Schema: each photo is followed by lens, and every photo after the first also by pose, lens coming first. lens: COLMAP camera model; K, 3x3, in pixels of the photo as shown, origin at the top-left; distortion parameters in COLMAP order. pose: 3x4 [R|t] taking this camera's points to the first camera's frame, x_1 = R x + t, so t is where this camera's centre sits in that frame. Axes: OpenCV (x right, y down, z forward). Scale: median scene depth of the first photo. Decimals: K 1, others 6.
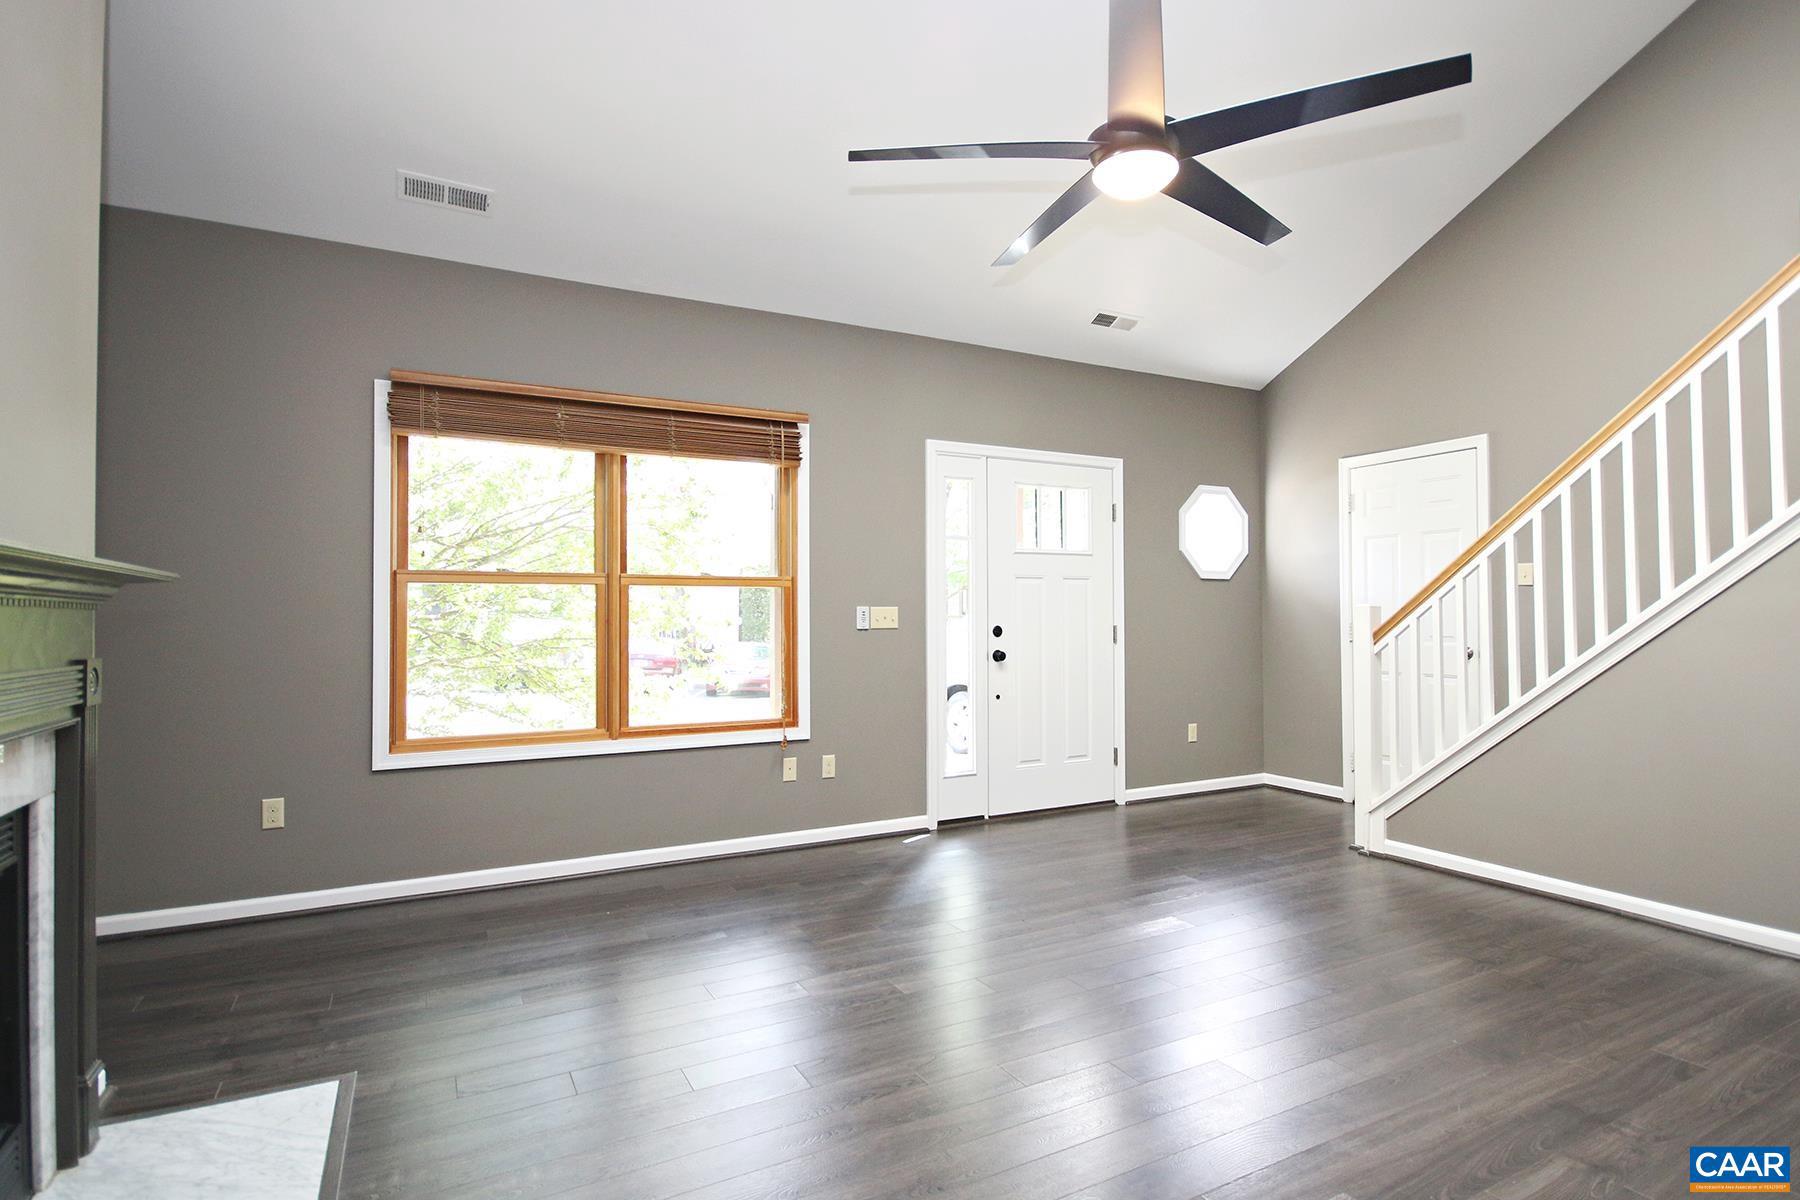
lens RADIAL K [[912.5, 0, 905.8], [0, 912.5, 597.8], [0, 0, 1]] dist [-0.000438, 0.000319]
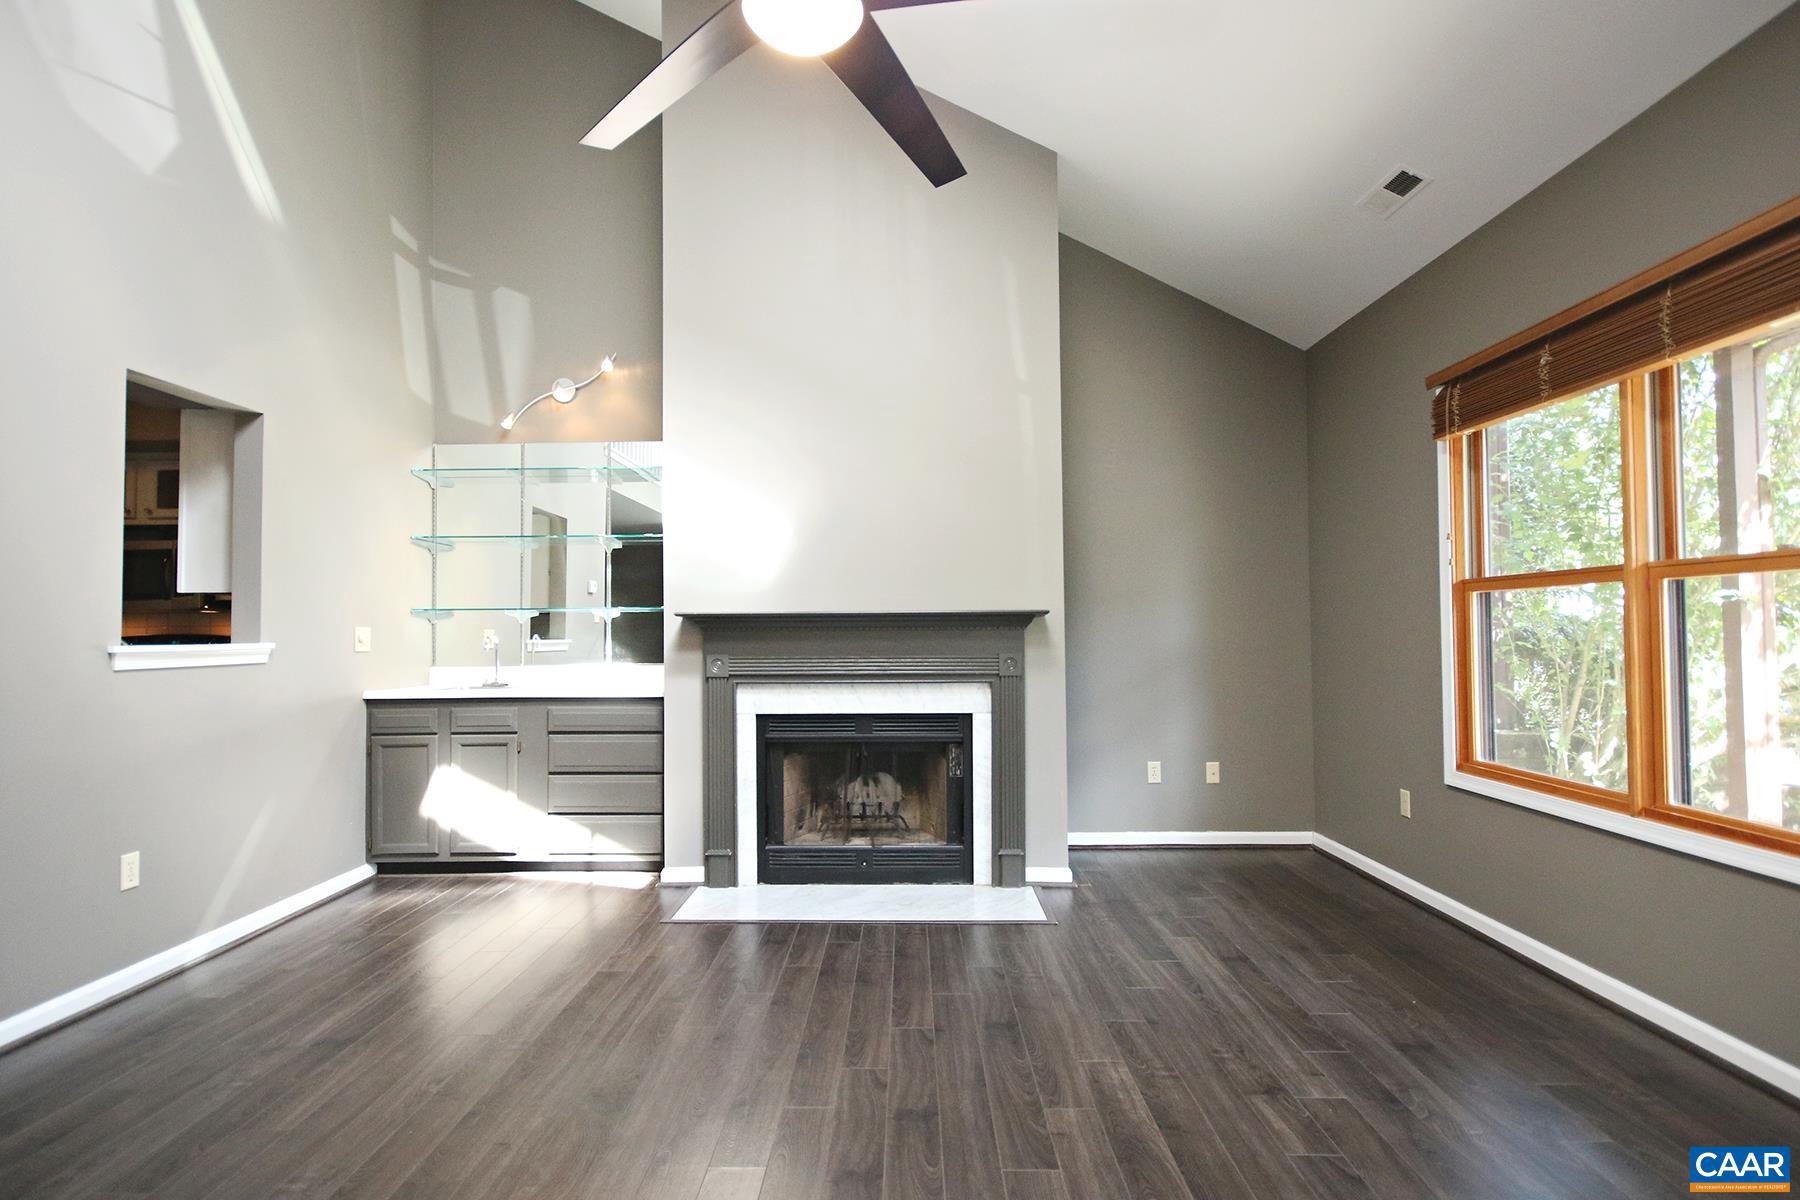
lens RADIAL K [[933.6, 0, 900.0], [0, 933.6, 600.0], [0, 0, 1]] dist [0.002065, 0.000526]
pose [[-0.470479, -0.019300, -0.882200, 0.475922], [0.032310, 0.998714, -0.039080, 0.008512], [0.881819, -0.046890, -0.469250, 0.777969]]
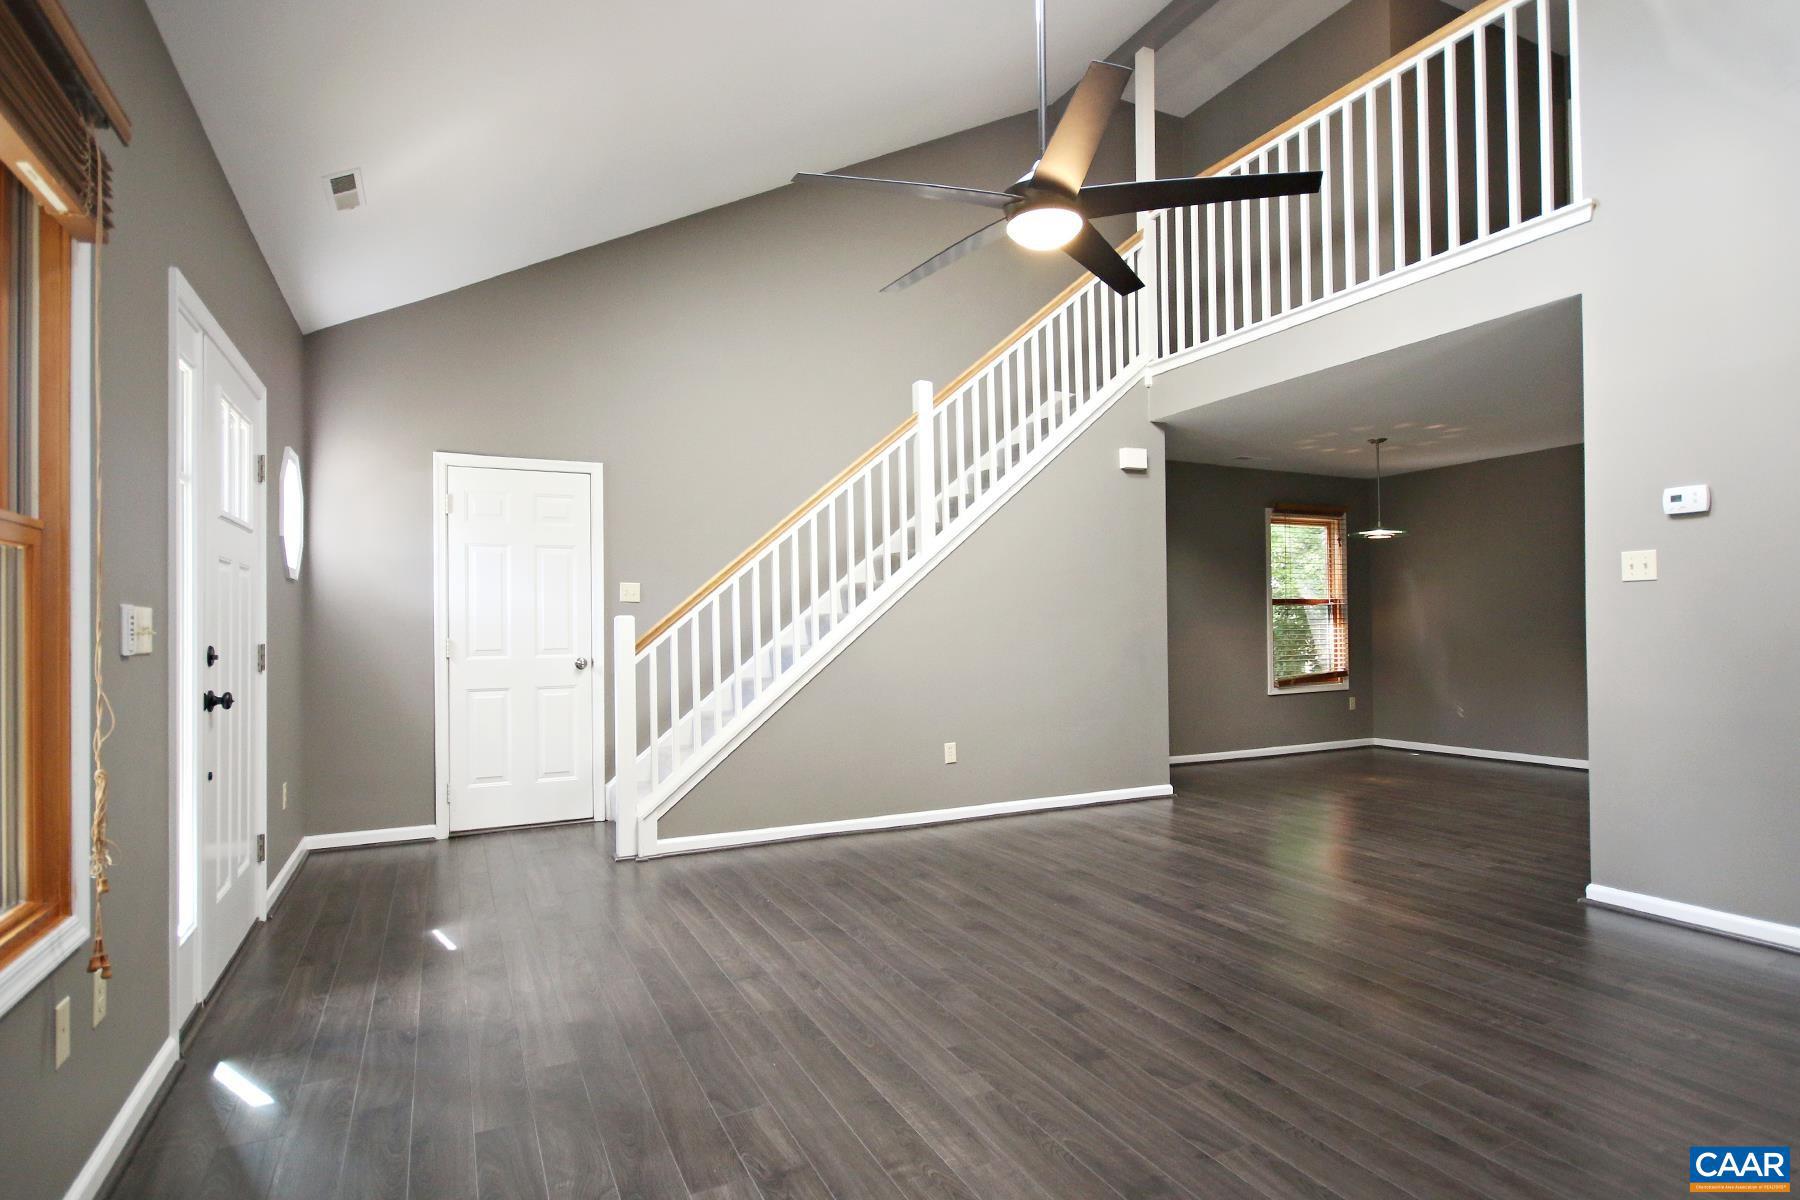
lens RADIAL K [[933.6, 0, 900.0], [0, 933.6, 600.0], [0, 0, 1]] dist [0.002065, 0.000526]
pose [[0.025447, 0.028208, 0.999278, -0.504876], [-0.010268, 0.999556, -0.027955, 0.014505], [-0.999623, -0.009550, 0.025725, 0.640792]]
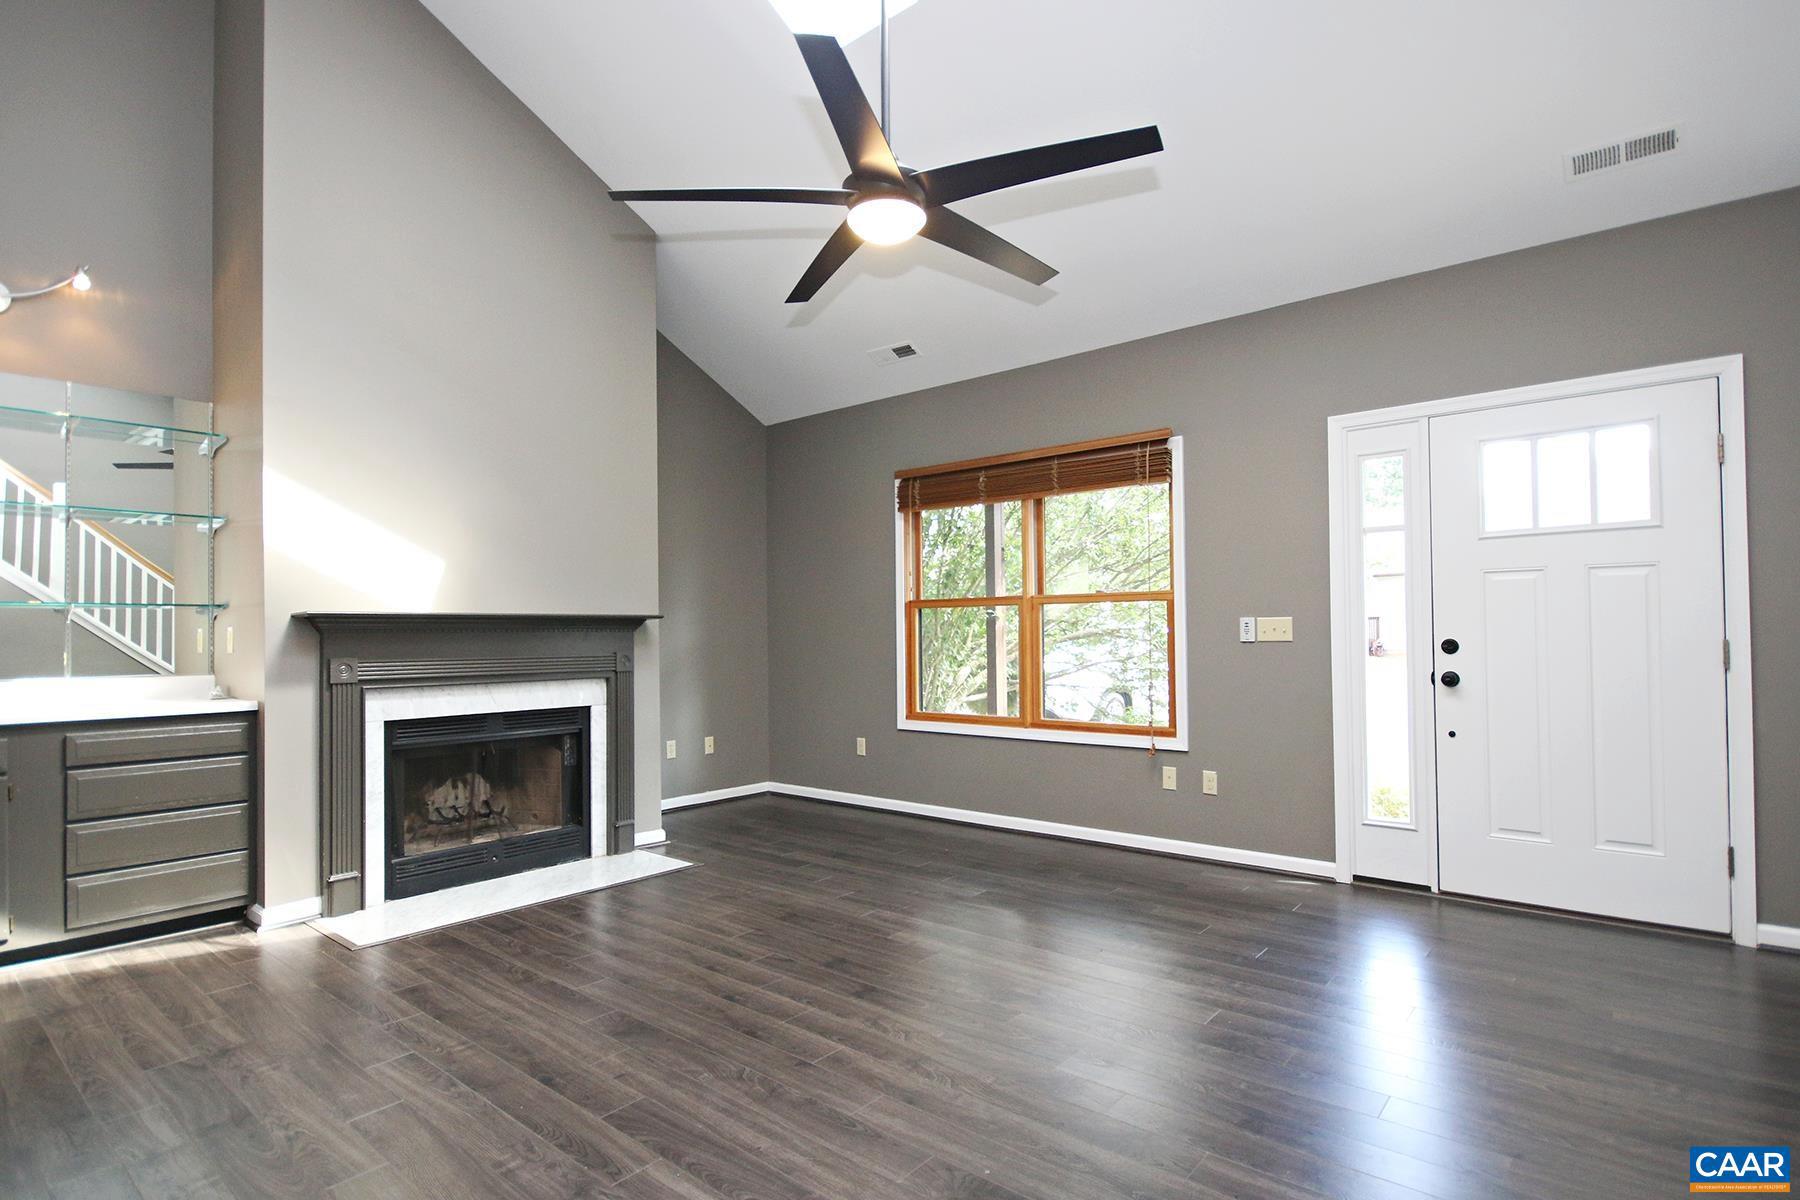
lens RADIAL K [[904.6, 0, 900.9], [0, 904.6, 607.0], [0, 0, 1]] dist [0.020954, 0.000536]
pose [[0.382590, -0.024727, -0.923587, 0.694850], [0.030786, 0.999428, -0.014004, 0.001118], [0.923405, -0.023075, 0.383132, 0.333500]]
